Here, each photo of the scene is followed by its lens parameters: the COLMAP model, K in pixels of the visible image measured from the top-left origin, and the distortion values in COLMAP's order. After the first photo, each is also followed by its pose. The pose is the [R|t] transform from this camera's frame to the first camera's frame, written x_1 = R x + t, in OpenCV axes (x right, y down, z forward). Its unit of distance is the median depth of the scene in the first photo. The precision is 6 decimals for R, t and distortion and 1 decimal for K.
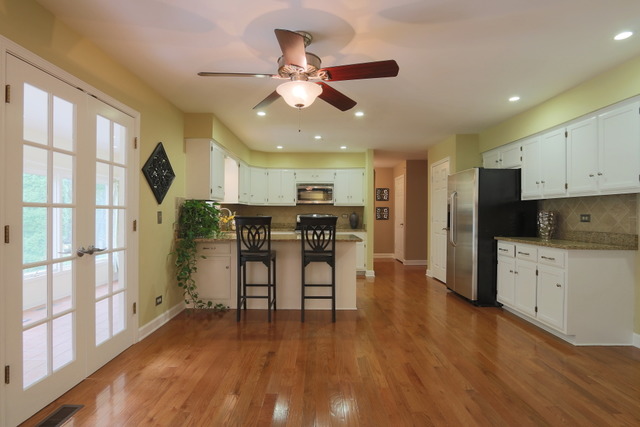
lens RADIAL K [[324.8, 0, 312.4], [0, 324.8, 214.3], [0, 0, 1]] dist [-0.015702, 0.000773]
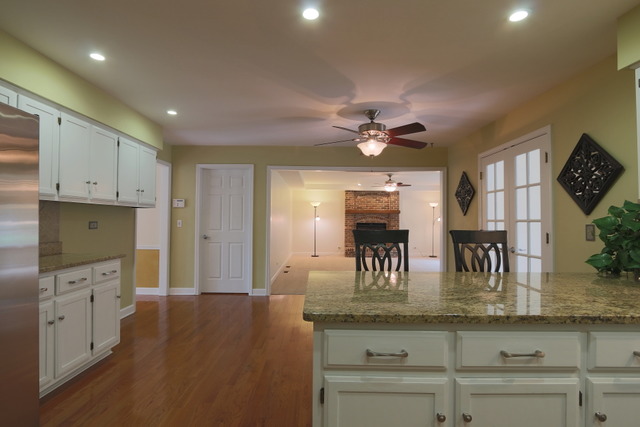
lens RADIAL K [[324.8, 0, 312.4], [0, 324.8, 214.3], [0, 0, 1]] dist [-0.015702, 0.000773]
pose [[-0.999946, -0.009956, 0.002821, 0.186519], [-0.010000, 0.999822, -0.015988, -0.016232], [-0.002661, -0.016016, -0.999868, 1.989425]]
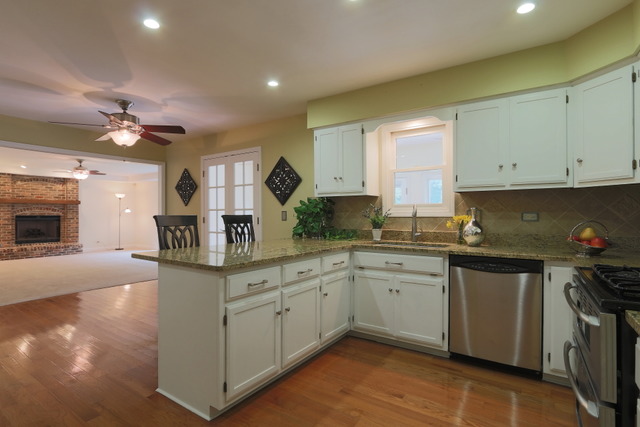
lens RADIAL K [[324.8, 0, 312.4], [0, 324.8, 214.3], [0, 0, 1]] dist [-0.015702, 0.000773]
pose [[-0.561737, 0.000827, -0.827316, 0.585389], [-0.000323, 0.999999, 0.001219, 0.002960], [0.827316, 0.000952, -0.561736, 2.060775]]
